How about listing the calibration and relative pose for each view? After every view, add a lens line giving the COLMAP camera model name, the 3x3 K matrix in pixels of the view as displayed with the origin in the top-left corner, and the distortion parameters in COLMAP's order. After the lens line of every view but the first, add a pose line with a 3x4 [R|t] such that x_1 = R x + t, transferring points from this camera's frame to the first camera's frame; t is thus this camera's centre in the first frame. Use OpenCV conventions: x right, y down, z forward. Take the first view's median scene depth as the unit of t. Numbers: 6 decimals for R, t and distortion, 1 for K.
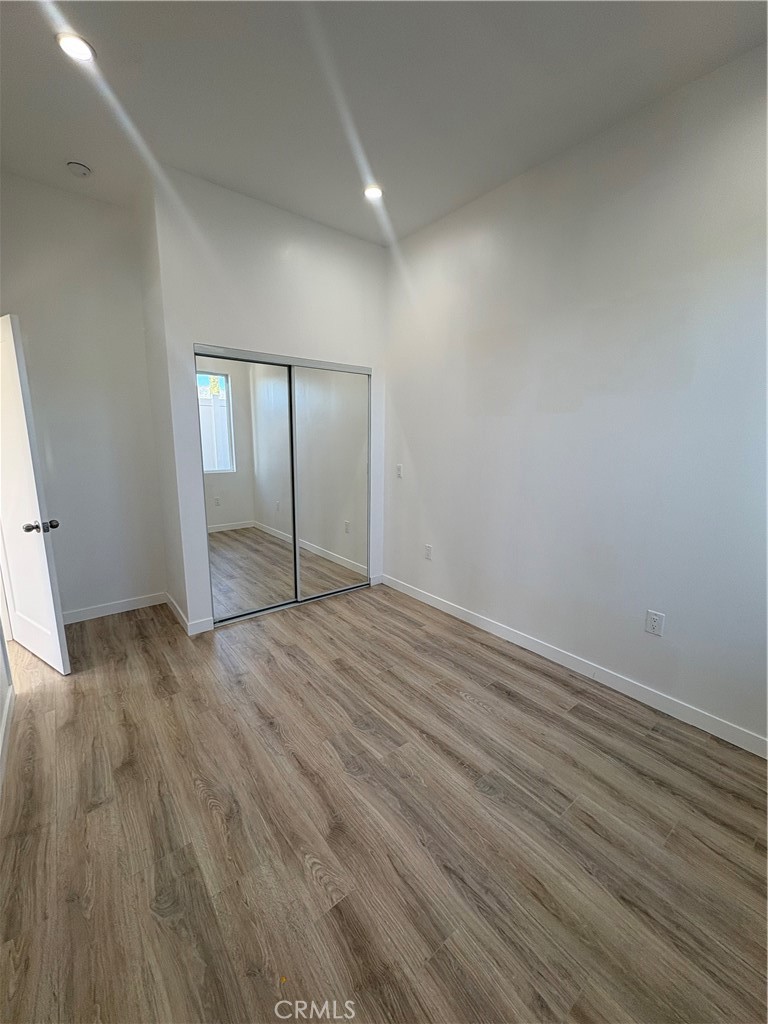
lens RADIAL K [[410.0, 0, 380.1], [0, 410.0, 510.1], [0, 0, 1]] dist [-0.005839, 0.000882]
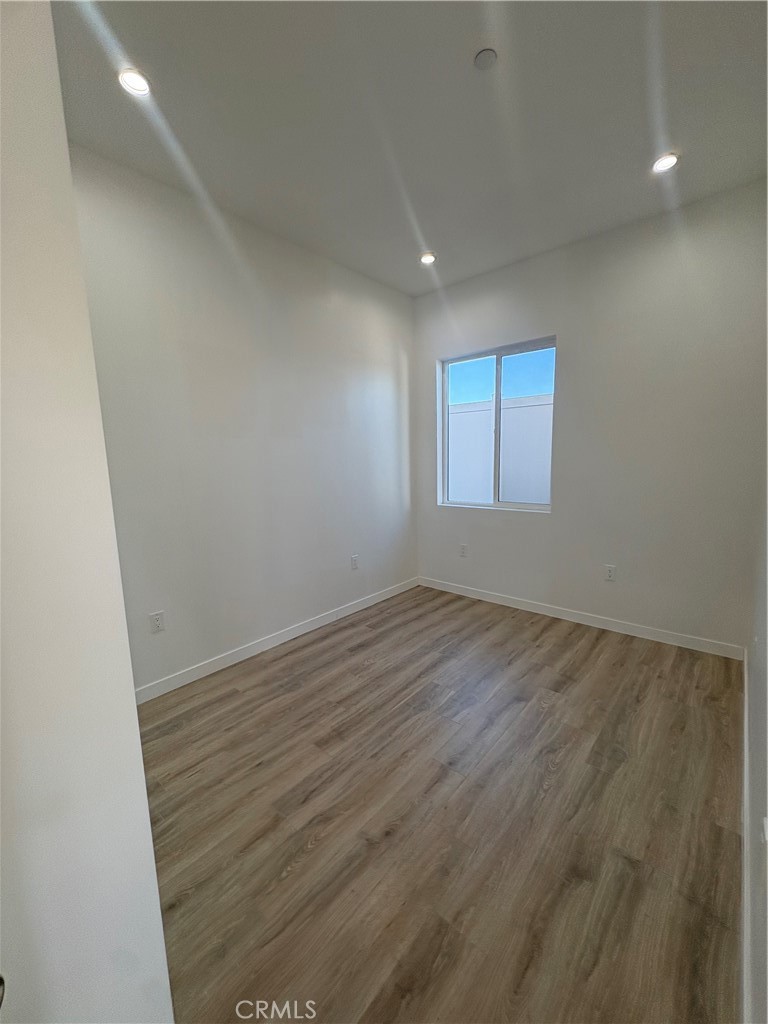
lens RADIAL K [[410.0, 0, 381.3], [0, 410.0, 515.6], [0, 0, 1]] dist [-0.005839, 0.000882]
pose [[-0.185779, -0.150989, 0.970921, -1.069613], [0.197621, 0.962190, 0.187445, -0.232831], [-0.962513, 0.226698, -0.148916, 1.176031]]
